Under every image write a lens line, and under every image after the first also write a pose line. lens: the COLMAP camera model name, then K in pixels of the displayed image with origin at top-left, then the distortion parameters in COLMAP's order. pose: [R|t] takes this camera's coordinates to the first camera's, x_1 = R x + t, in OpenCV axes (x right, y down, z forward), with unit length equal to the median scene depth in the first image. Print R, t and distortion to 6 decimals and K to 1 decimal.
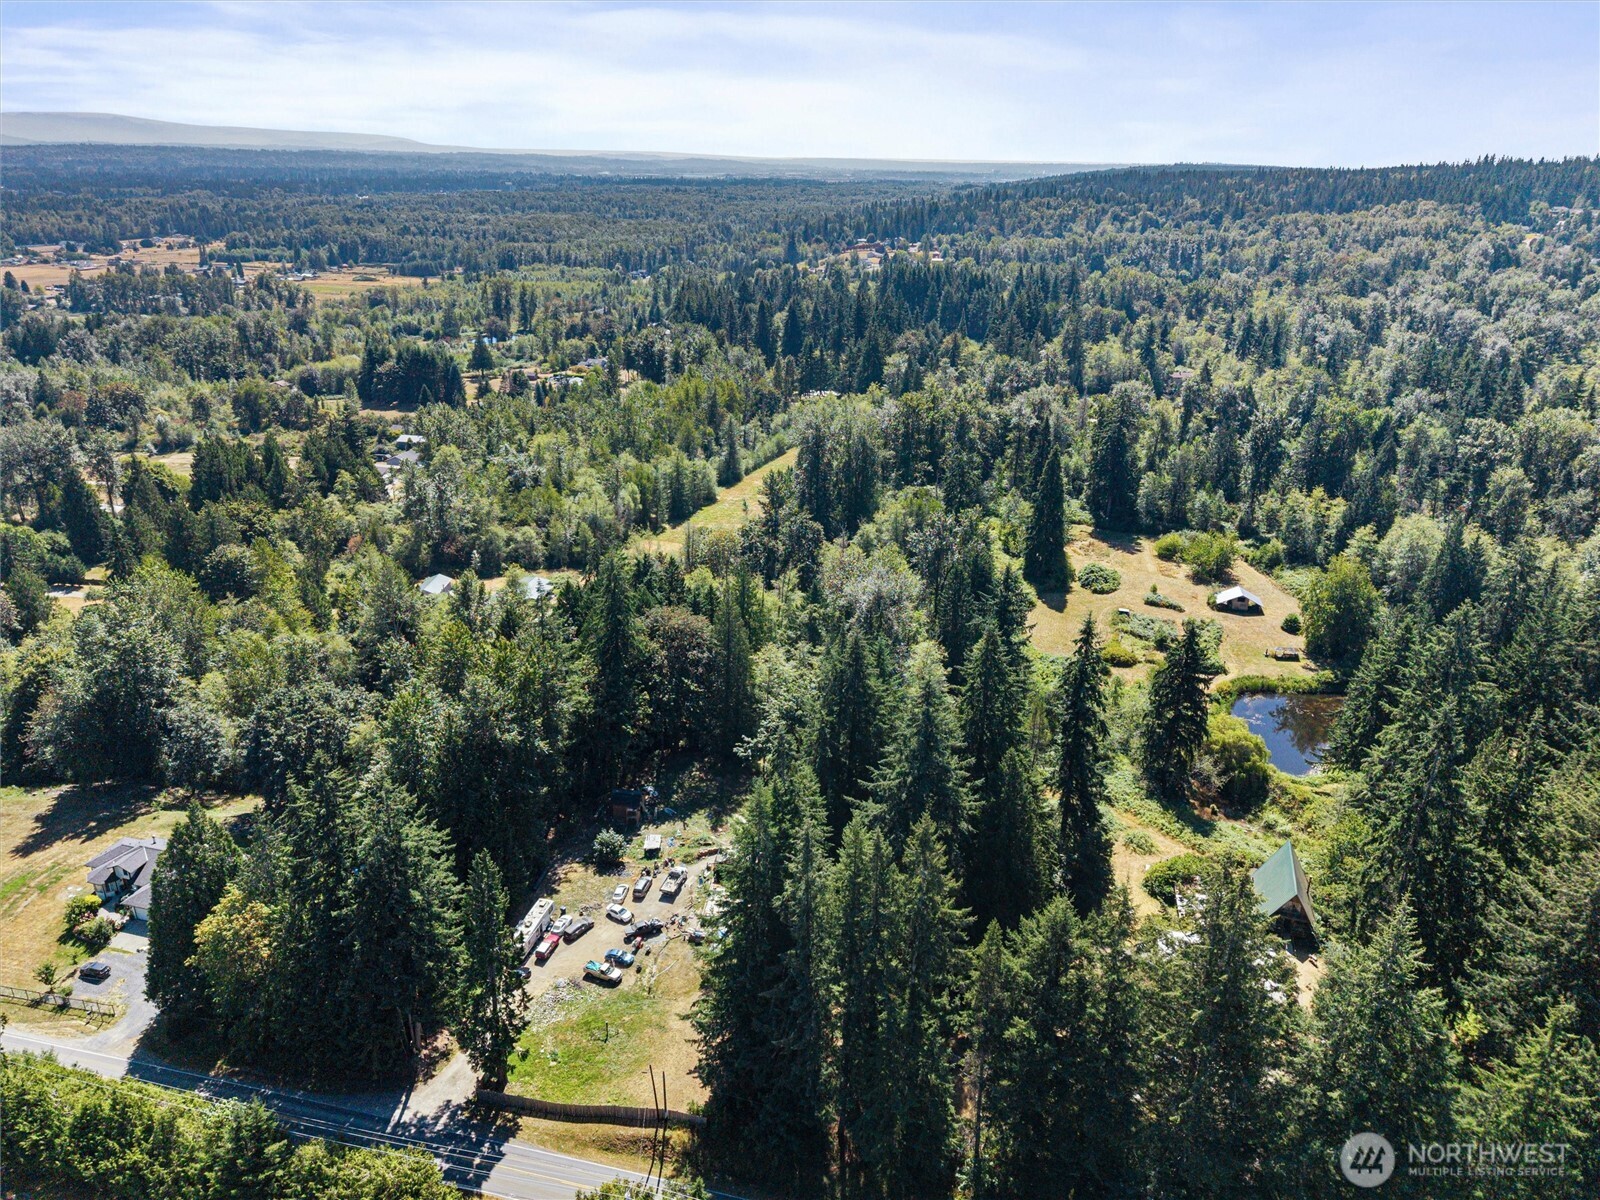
lens RADIAL K [[1066.9, 0, 800.7], [0, 1066.9, 603.5], [0, 0, 1]] dist [0.030049, -0.029874]
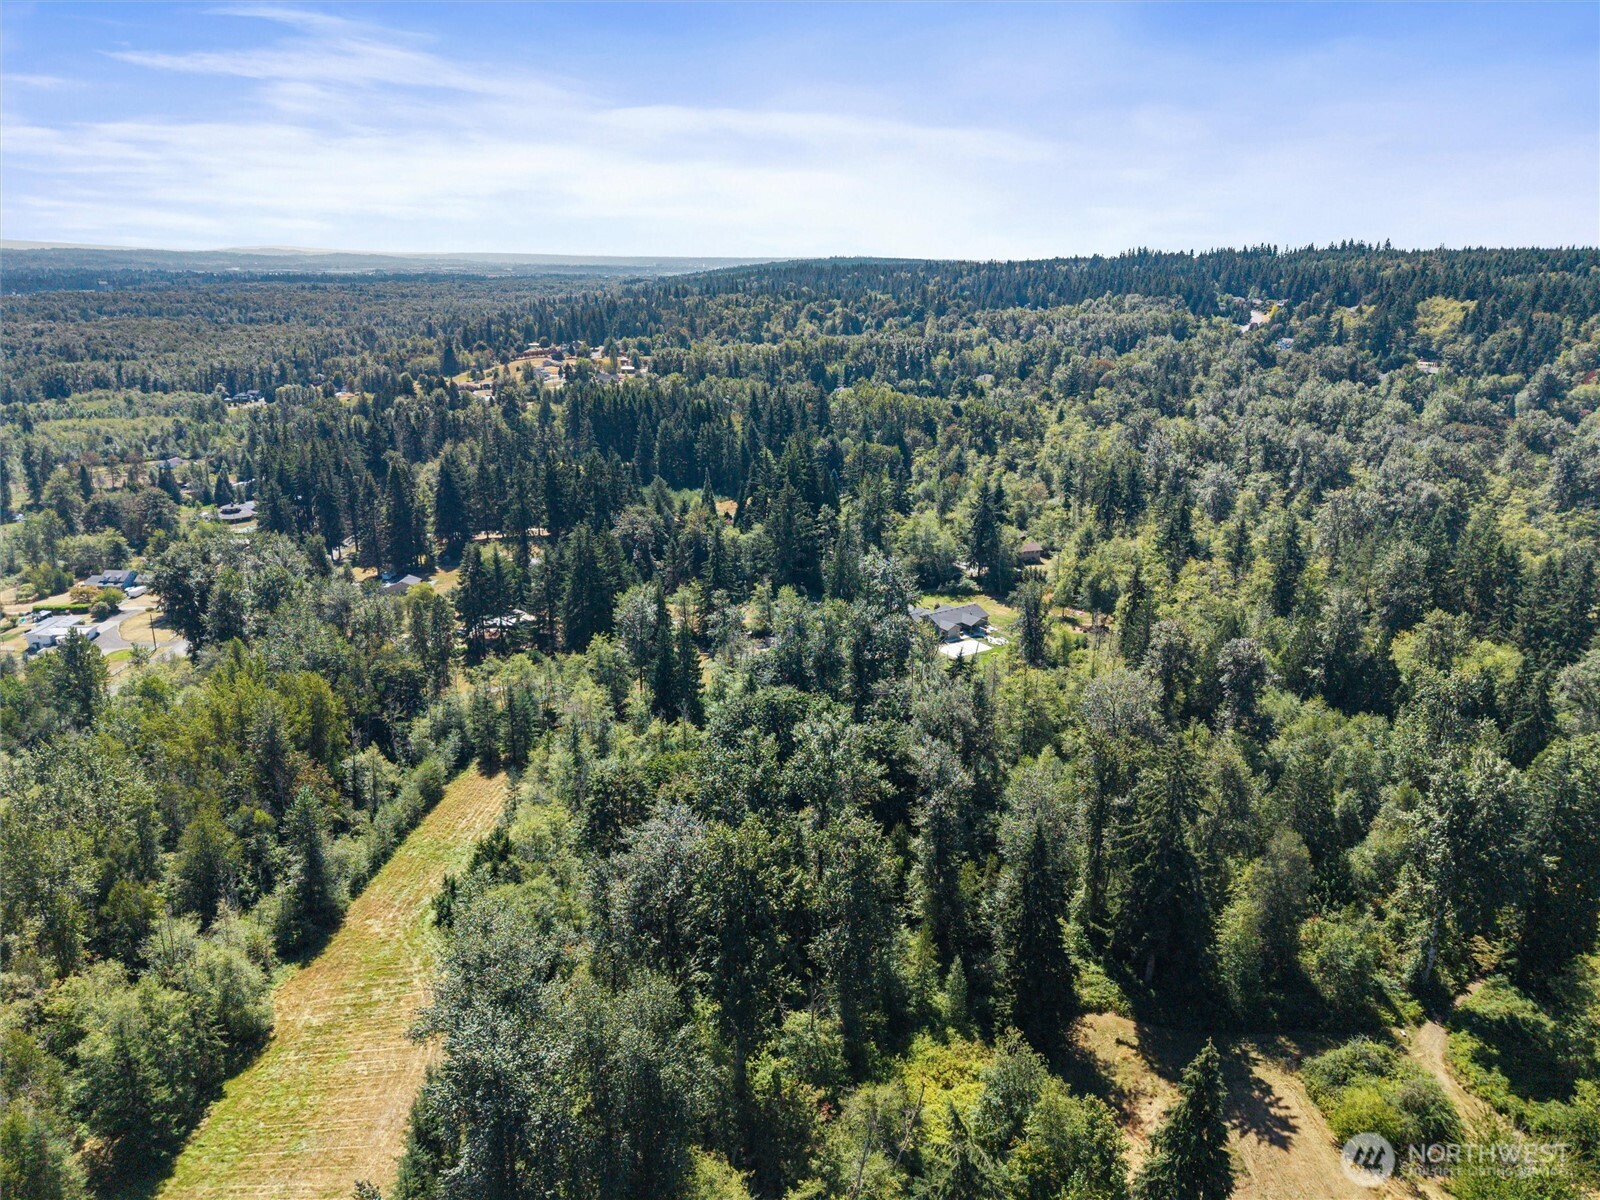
lens RADIAL K [[1066.9, 0, 789.3], [0, 1066.9, 601.6], [0, 0, 1]] dist [0.030049, -0.029874]
pose [[0.959354, -0.092347, 0.266669, 0.017559], [0.113033, 0.991575, -0.063262, -0.181208], [-0.258580, 0.090833, 0.961710, 0.433601]]
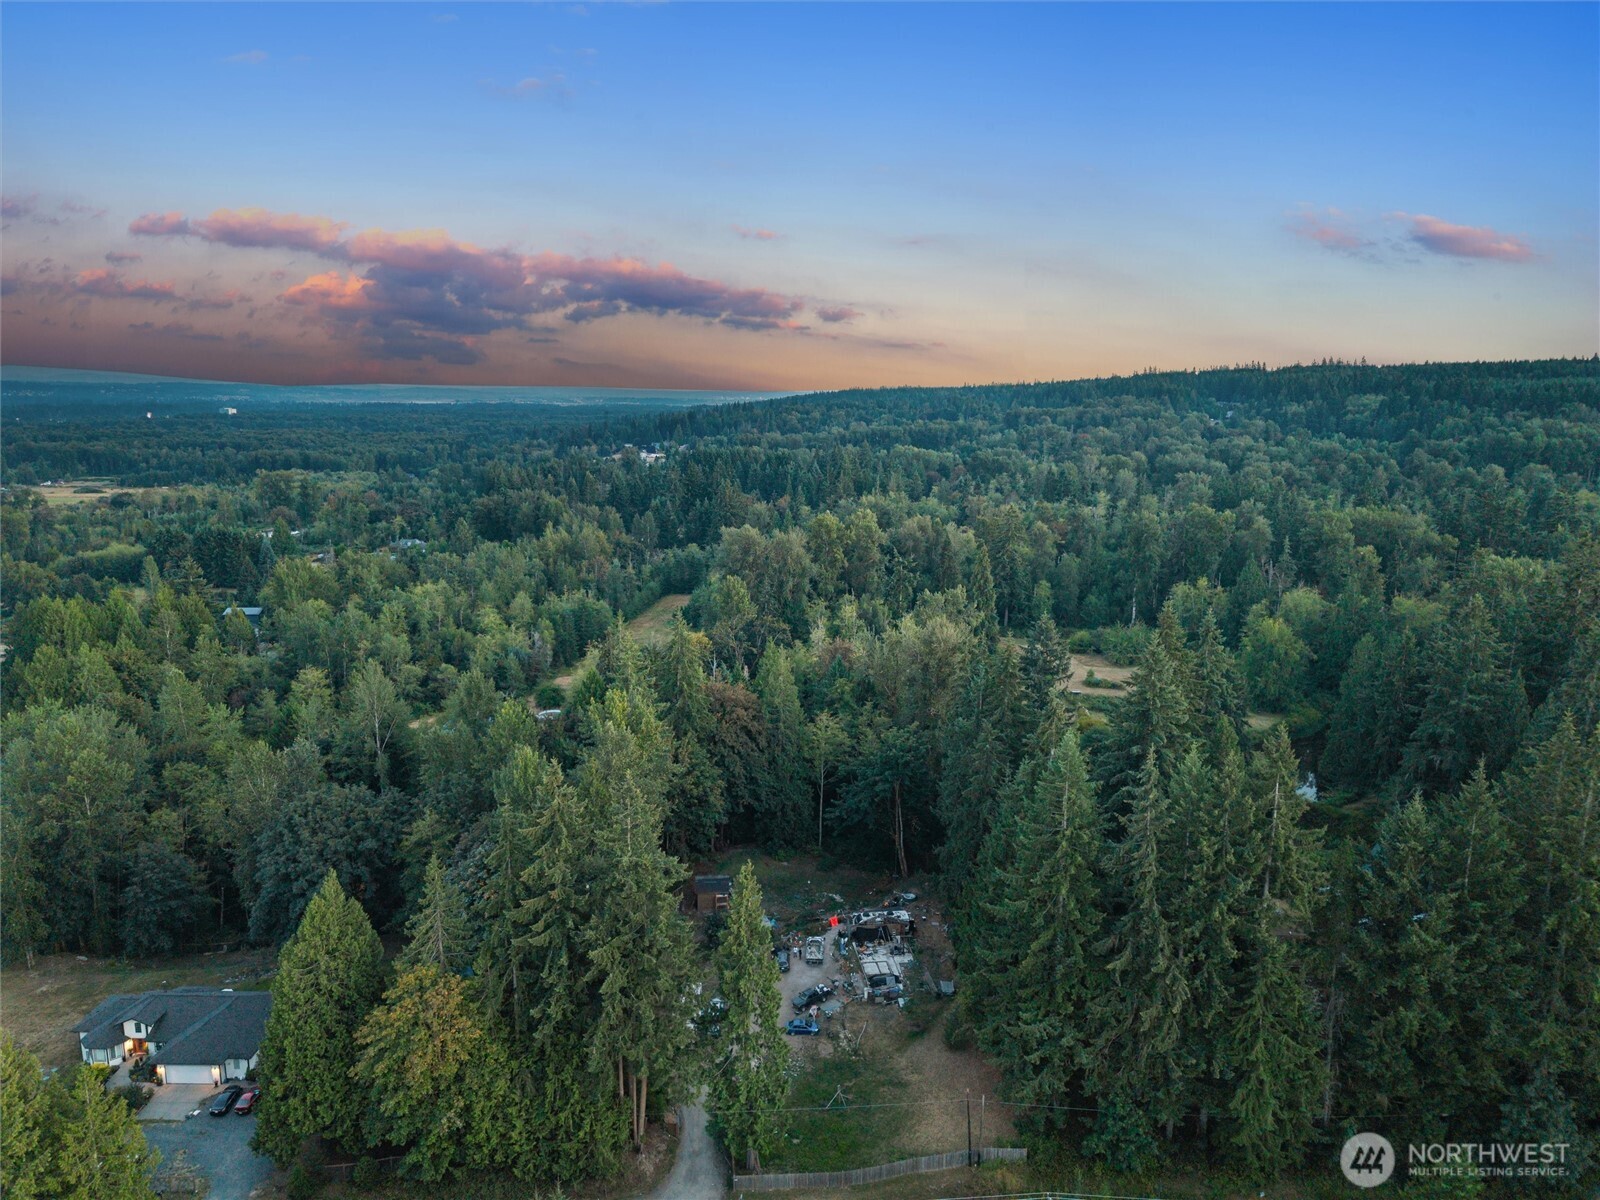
lens RADIAL K [[1066.9, 0, 797.6], [0, 1066.9, 598.9], [0, 0, 1]] dist [0.030049, -0.029874]
pose [[0.969987, -0.054185, 0.237042, -0.120449], [0.099875, 0.977608, -0.185222, 0.049868], [-0.221698, 0.203338, 0.953679, 0.032719]]
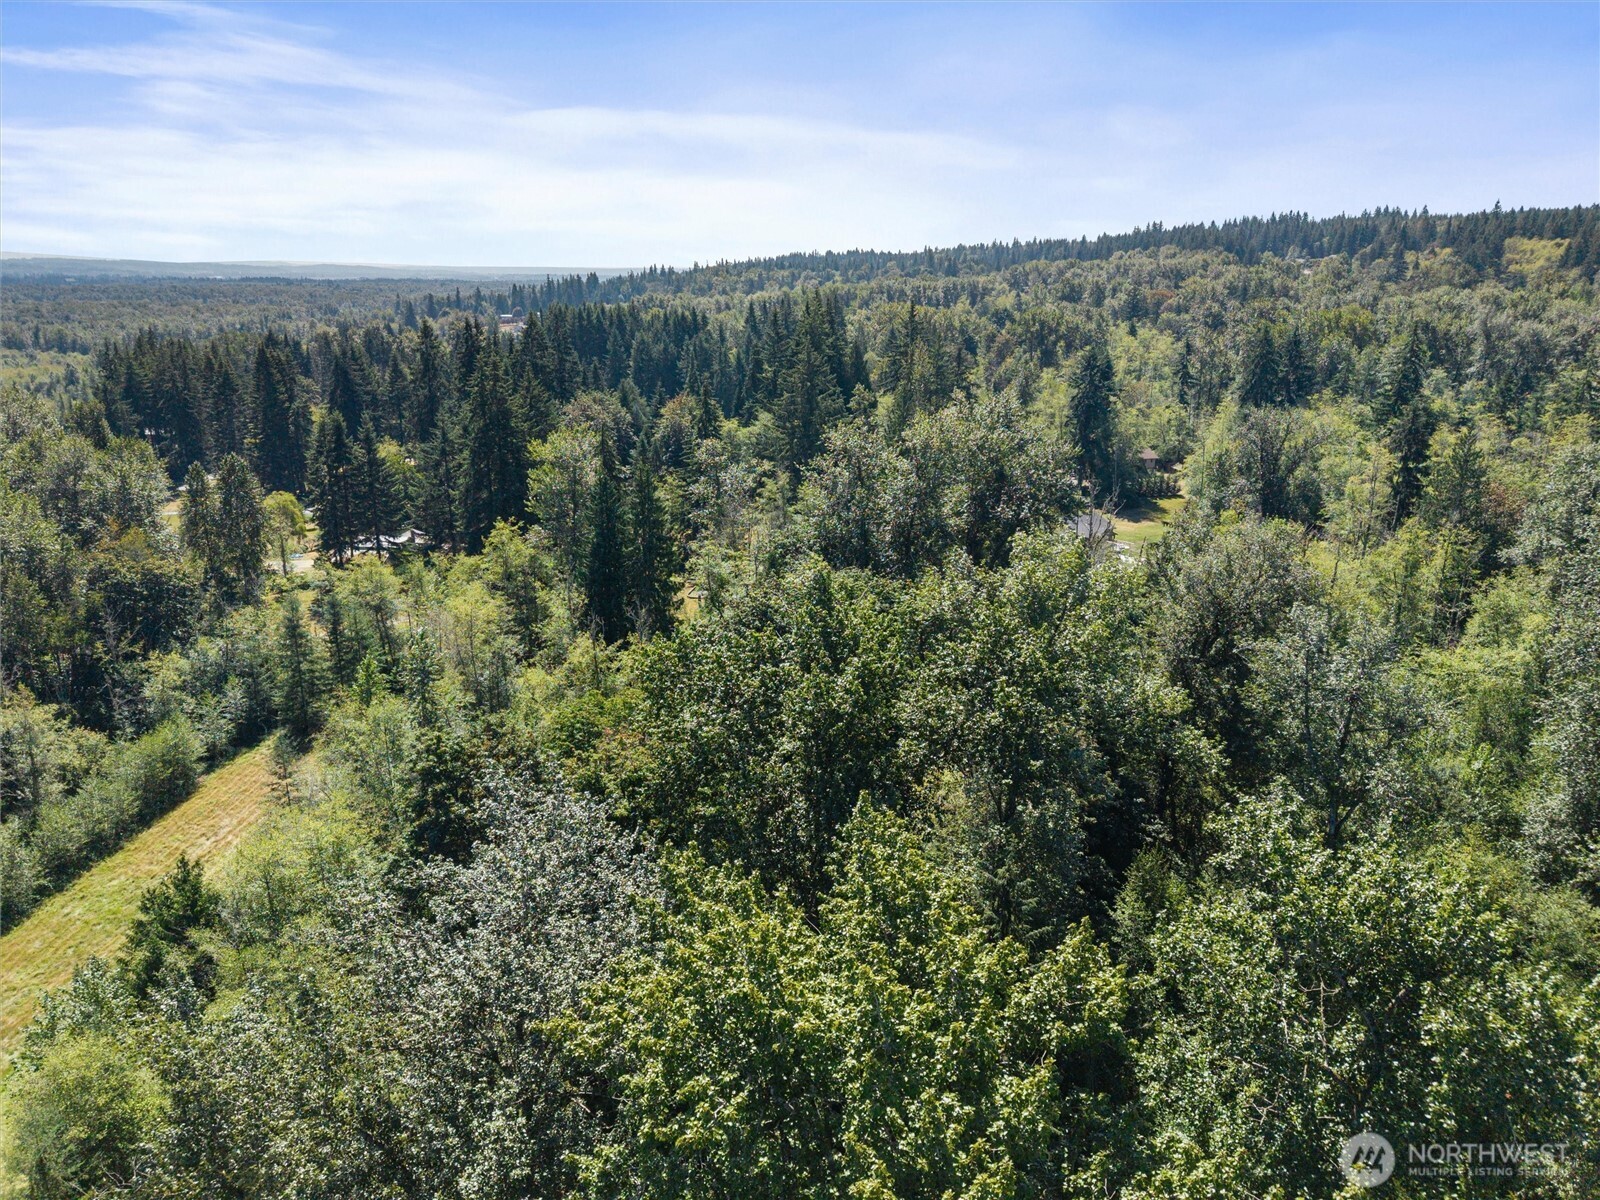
lens RADIAL K [[1066.9, 0, 784.2], [0, 1066.9, 600.7], [0, 0, 1]] dist [0.030049, -0.029874]
pose [[0.957781, -0.092998, 0.272041, 0.061994], [0.117511, 0.990219, -0.075212, -0.150366], [-0.262386, 0.104004, 0.959342, 0.674512]]
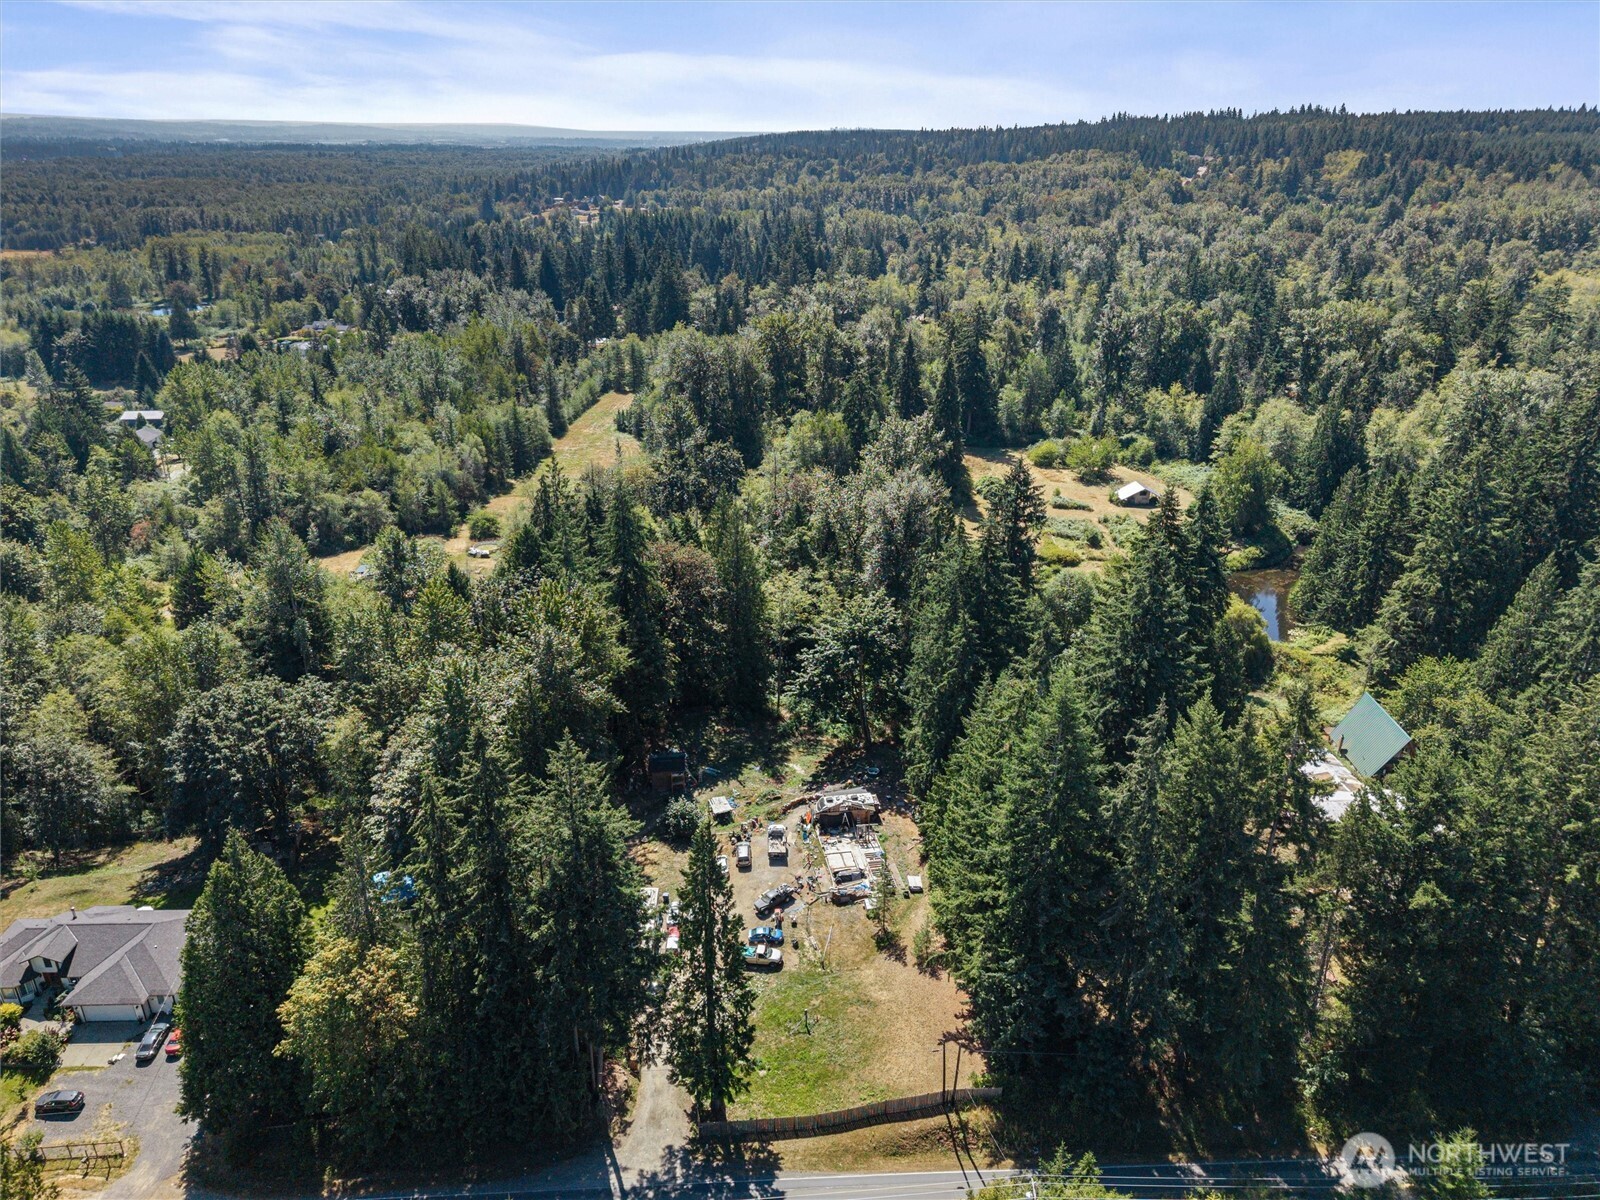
lens RADIAL K [[1066.9, 0, 797.7], [0, 1066.9, 601.3], [0, 0, 1]] dist [0.030049, -0.029874]
pose [[0.957232, -0.118057, 0.264137, -0.111868], [0.111849, 0.992980, 0.038476, 0.013805], [-0.266826, -0.007287, 0.963717, 0.063367]]
